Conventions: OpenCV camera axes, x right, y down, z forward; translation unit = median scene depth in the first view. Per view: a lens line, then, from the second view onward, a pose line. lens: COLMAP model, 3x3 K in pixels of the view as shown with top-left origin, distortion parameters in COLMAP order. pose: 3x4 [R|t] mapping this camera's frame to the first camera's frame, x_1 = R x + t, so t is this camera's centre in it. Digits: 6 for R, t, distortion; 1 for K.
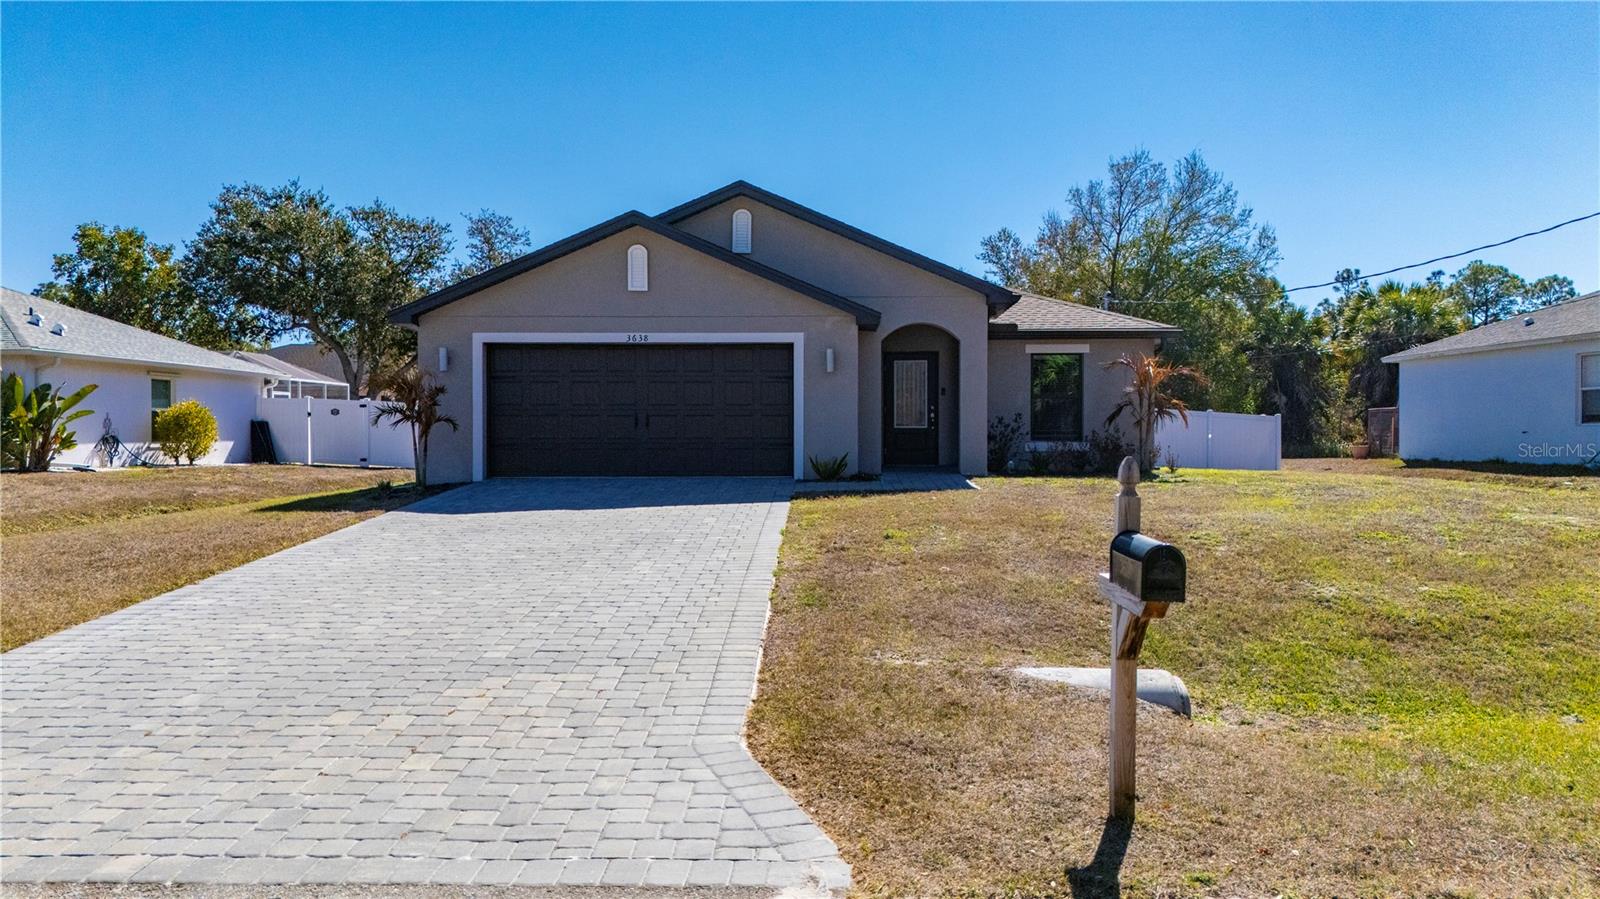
lens RADIAL K [[1170.9, 0, 797.8], [0, 1170.9, 447.2], [0, 0, 1]] dist [0.084756, -0.085395]
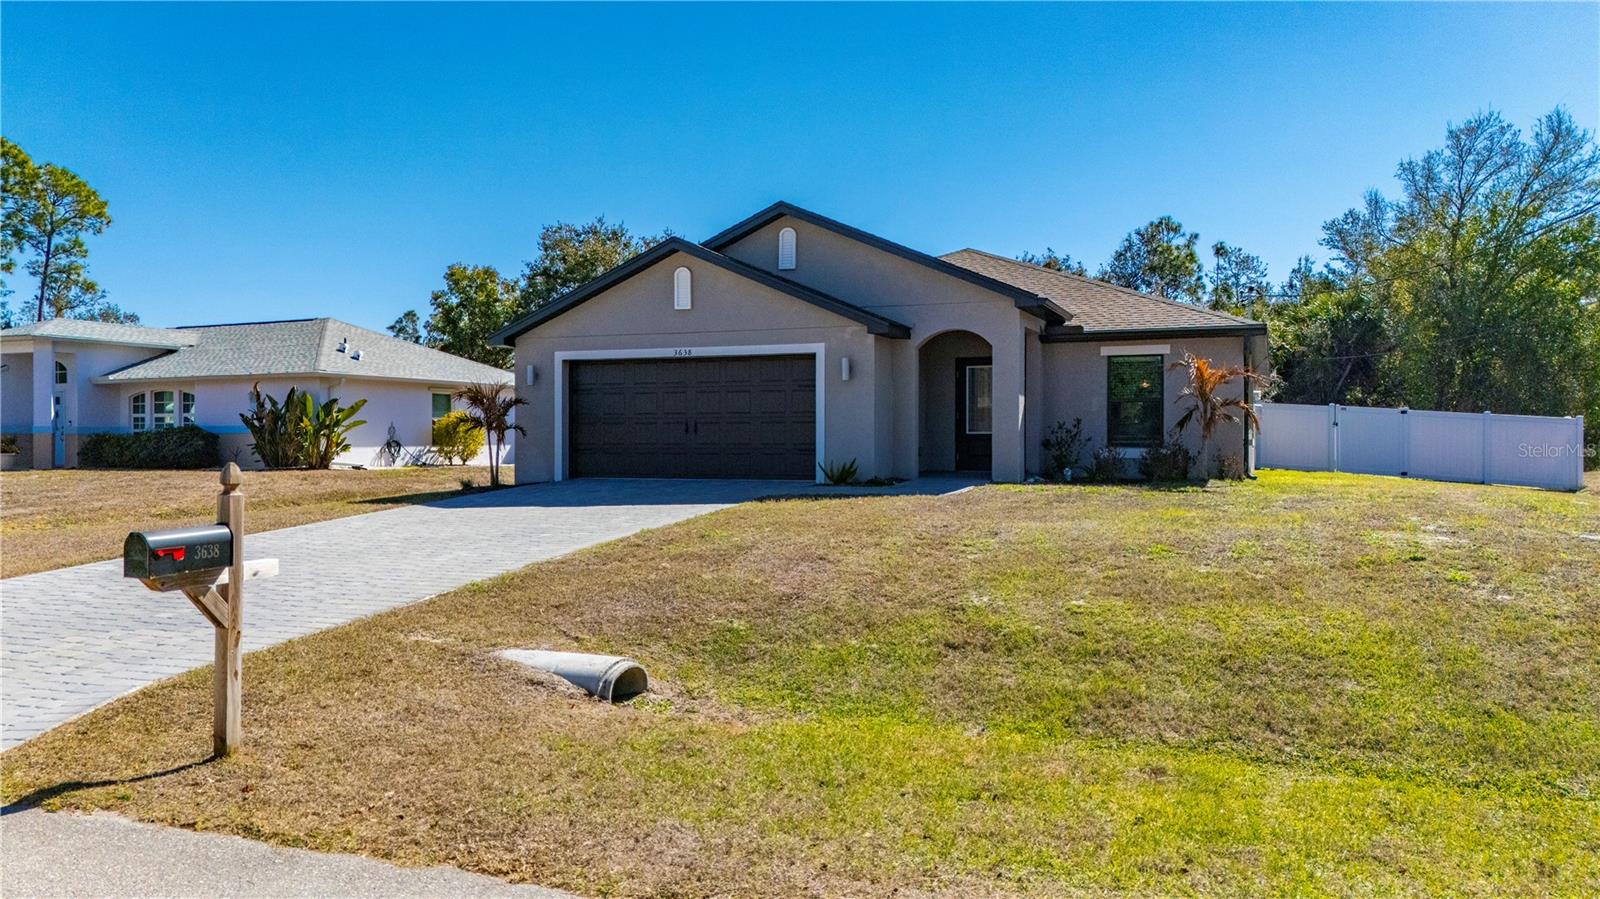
lens RADIAL K [[1170.9, 0, 797.8], [0, 1170.9, 447.2], [0, 0, 1]] dist [0.084756, -0.085395]
pose [[0.936841, 0.002866, -0.349743, 0.229709], [-0.004056, 0.999988, -0.002672, -0.001329], [0.349731, 0.003922, 0.936842, 0.008382]]
